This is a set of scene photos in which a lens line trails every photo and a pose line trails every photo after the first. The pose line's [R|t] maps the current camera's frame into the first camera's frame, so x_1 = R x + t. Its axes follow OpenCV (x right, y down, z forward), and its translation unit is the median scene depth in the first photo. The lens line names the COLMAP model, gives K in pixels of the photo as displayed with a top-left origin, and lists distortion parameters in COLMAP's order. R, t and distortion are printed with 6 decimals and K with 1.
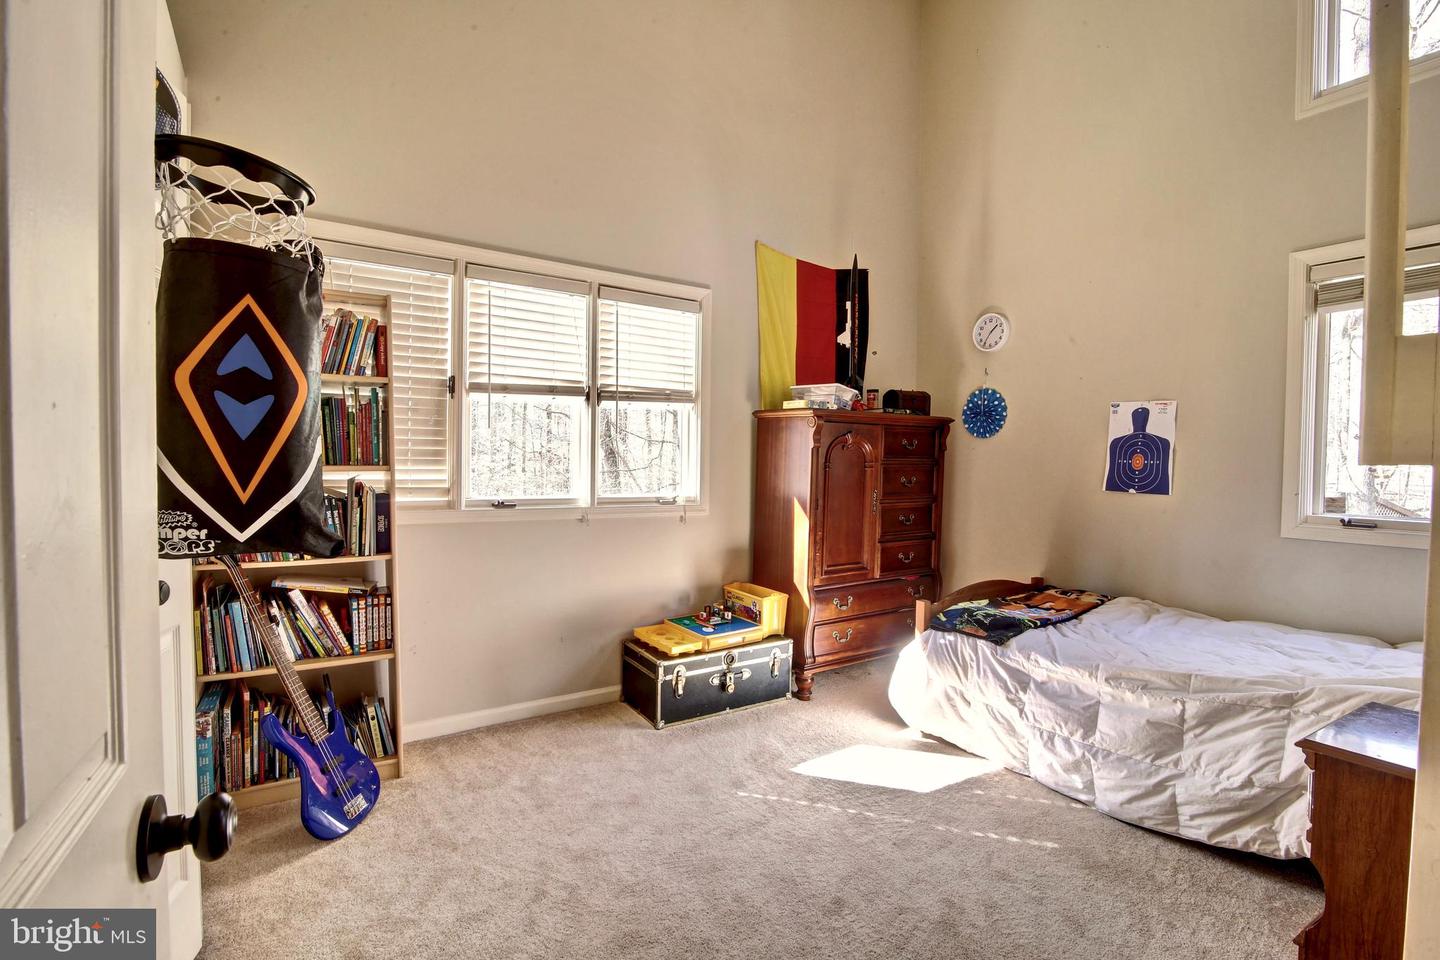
lens RADIAL K [[656.9, 0, 721.9], [0, 656.9, 479.7], [0, 0, 1]] dist [-0.018219, 0.000122]
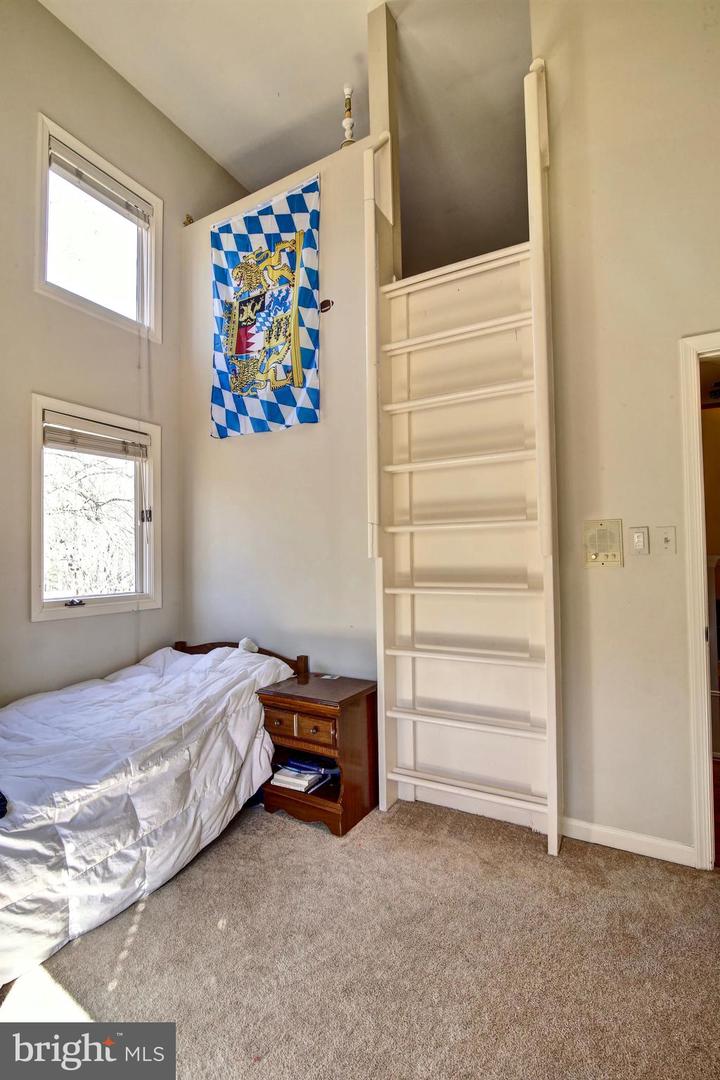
lens RADIAL K [[492.6, 0, 354.3], [0, 492.6, 544.9], [0, 0, 1]] dist [-0.018219, 0.000122]
pose [[-0.445726, 0.020540, 0.894934, -0.232568], [0.037082, 0.999302, -0.004467, -0.030452], [-0.894401, 0.031195, -0.446176, 0.866228]]
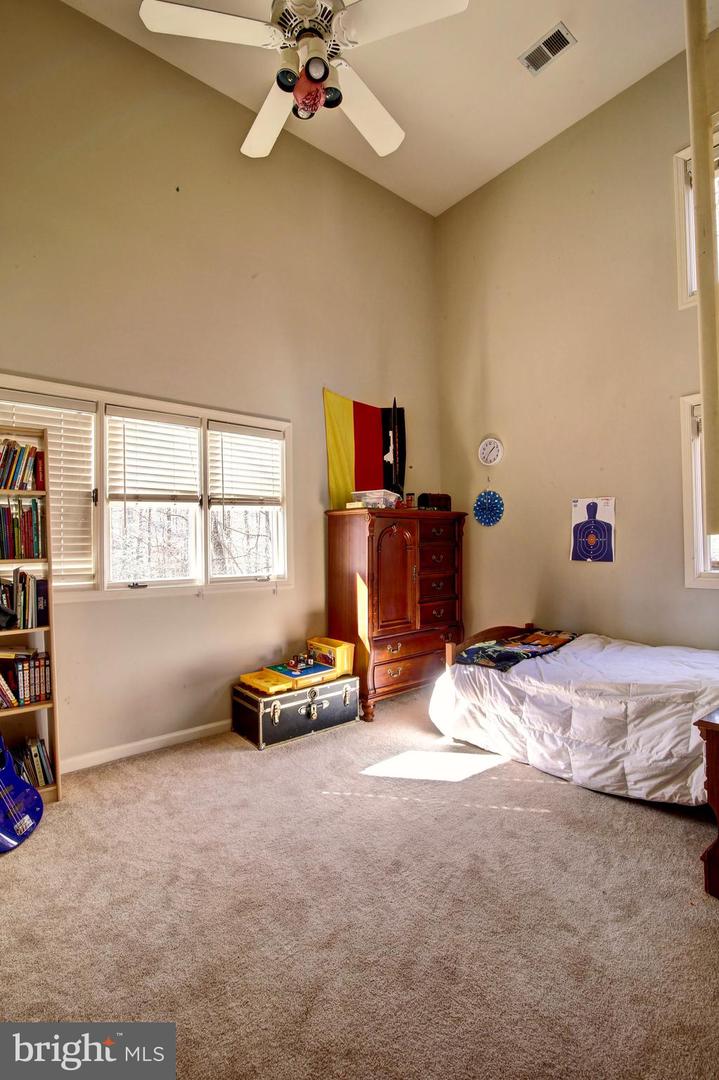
lens RADIAL K [[492.6, 0, 353.8], [0, 492.6, 544.9], [0, 0, 1]] dist [-0.018219, 0.000122]
pose [[0.994377, -0.028694, 0.101936, 0.001281], [0.032286, 0.998908, -0.033771, 0.004140], [-0.100855, 0.036872, 0.994218, -0.031967]]
